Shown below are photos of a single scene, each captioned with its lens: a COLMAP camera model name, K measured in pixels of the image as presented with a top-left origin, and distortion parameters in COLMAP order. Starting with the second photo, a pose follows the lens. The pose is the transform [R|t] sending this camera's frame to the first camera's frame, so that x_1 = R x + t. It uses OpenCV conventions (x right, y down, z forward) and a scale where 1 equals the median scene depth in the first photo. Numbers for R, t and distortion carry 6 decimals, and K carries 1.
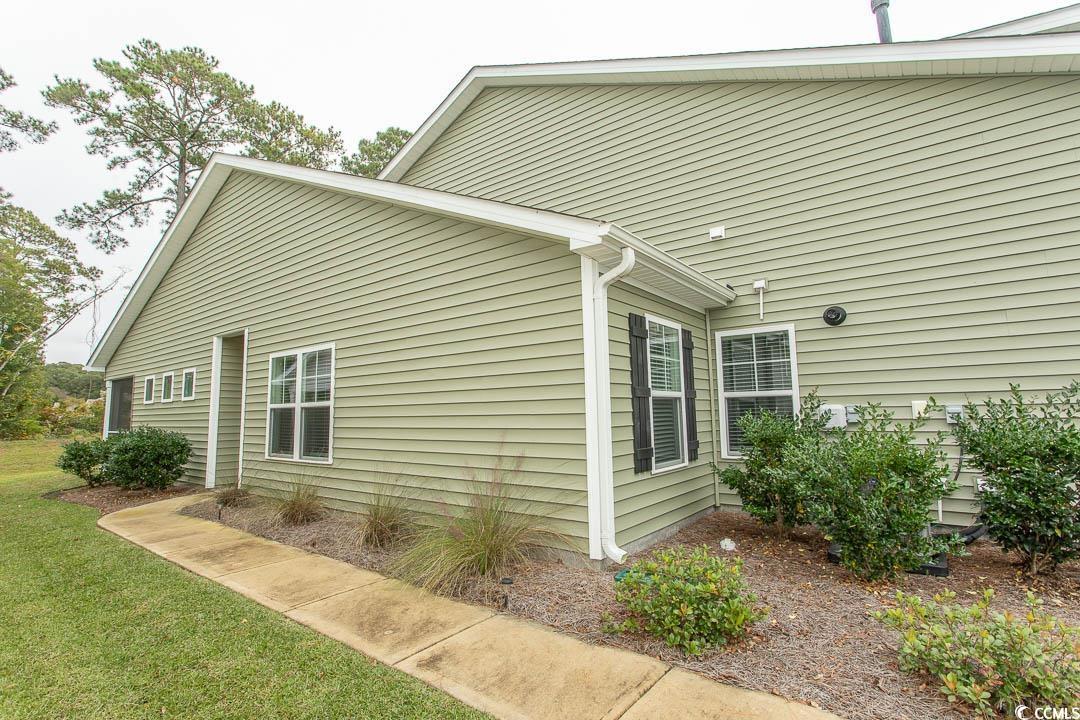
lens RADIAL K [[508.0, 0, 537.9], [0, 508.0, 360.6], [0, 0, 1]] dist [-0.000255, 0.001623]
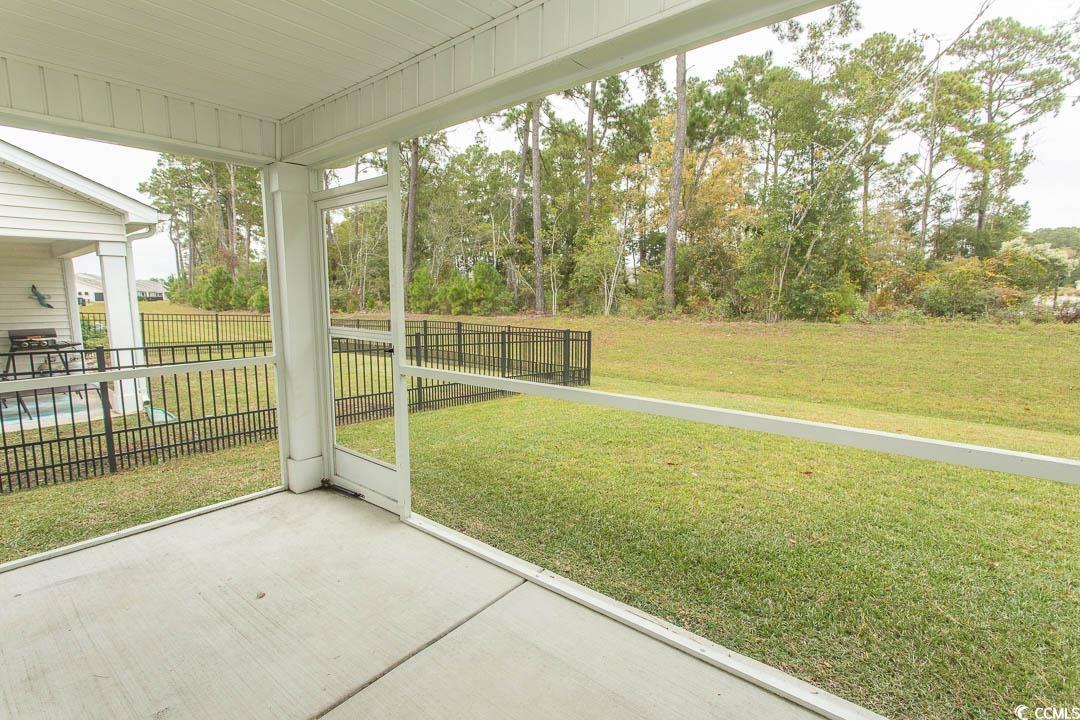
lens RADIAL K [[508.0, 0, 538.4], [0, 508.0, 357.5], [0, 0, 1]] dist [-0.000255, 0.001623]
pose [[-0.036055, 0.144584, -0.988835, -0.239533], [0.107533, 0.984295, 0.139999, 0.049583], [0.993548, -0.101285, -0.051037, 0.486055]]
